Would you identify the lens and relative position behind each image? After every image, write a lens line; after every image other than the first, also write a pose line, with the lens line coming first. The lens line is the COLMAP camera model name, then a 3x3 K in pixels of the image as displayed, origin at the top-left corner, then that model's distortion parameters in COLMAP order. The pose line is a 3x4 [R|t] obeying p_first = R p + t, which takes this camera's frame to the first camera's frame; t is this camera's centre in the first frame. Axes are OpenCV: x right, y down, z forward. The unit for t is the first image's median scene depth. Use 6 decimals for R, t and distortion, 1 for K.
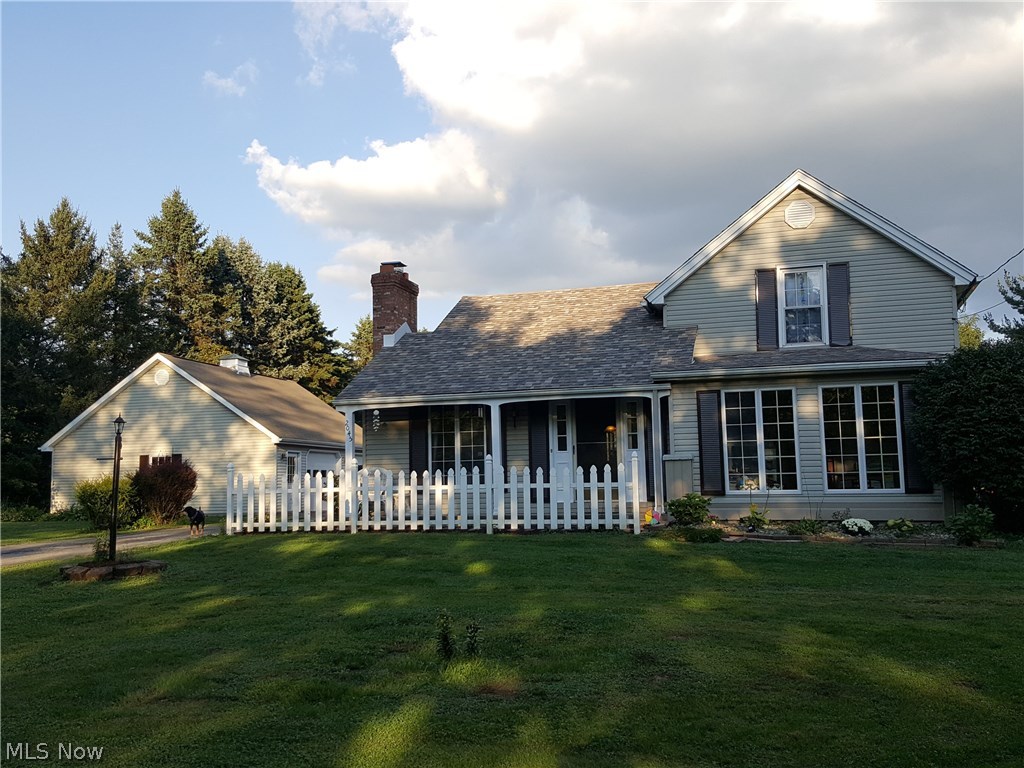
lens RADIAL K [[979.5, 0, 512.0], [0, 979.5, 384.0], [0, 0, 1]] dist [0.010345, 0.004318]
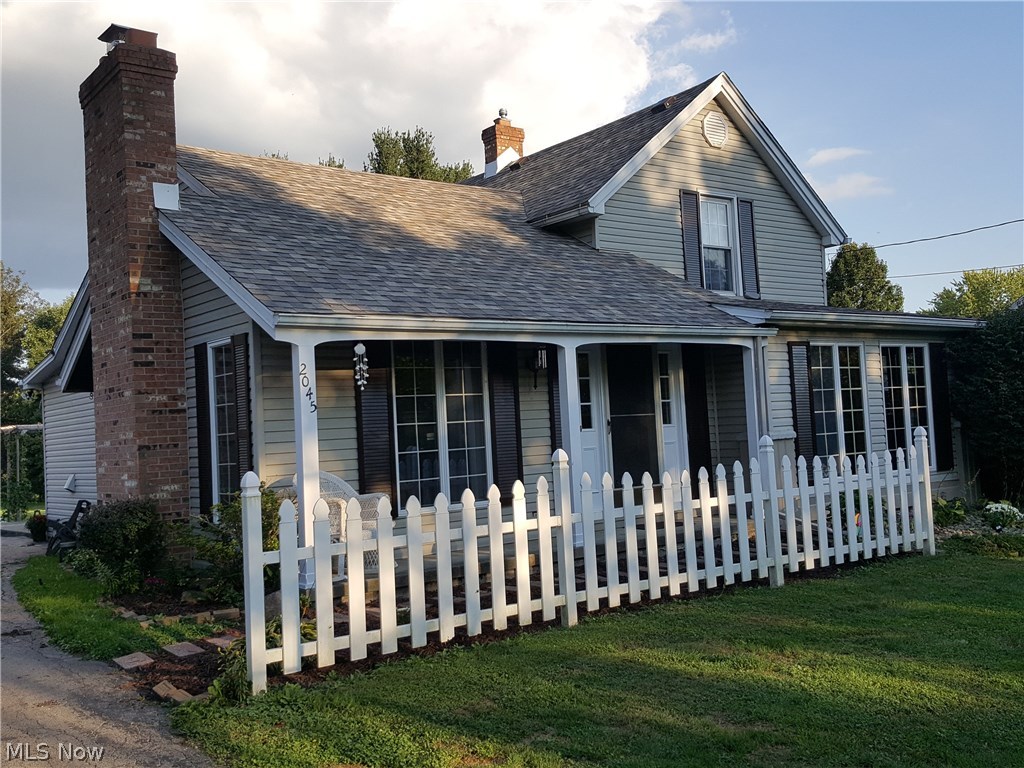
lens RADIAL K [[979.5, 0, 512.0], [0, 979.5, 384.0], [0, 0, 1]] dist [0.010345, 0.004318]
pose [[0.628463, 0.025962, 0.777406, -0.491535], [-0.038878, 0.999242, -0.001942, 0.047776], [-0.776867, -0.029003, 0.628996, 0.720880]]
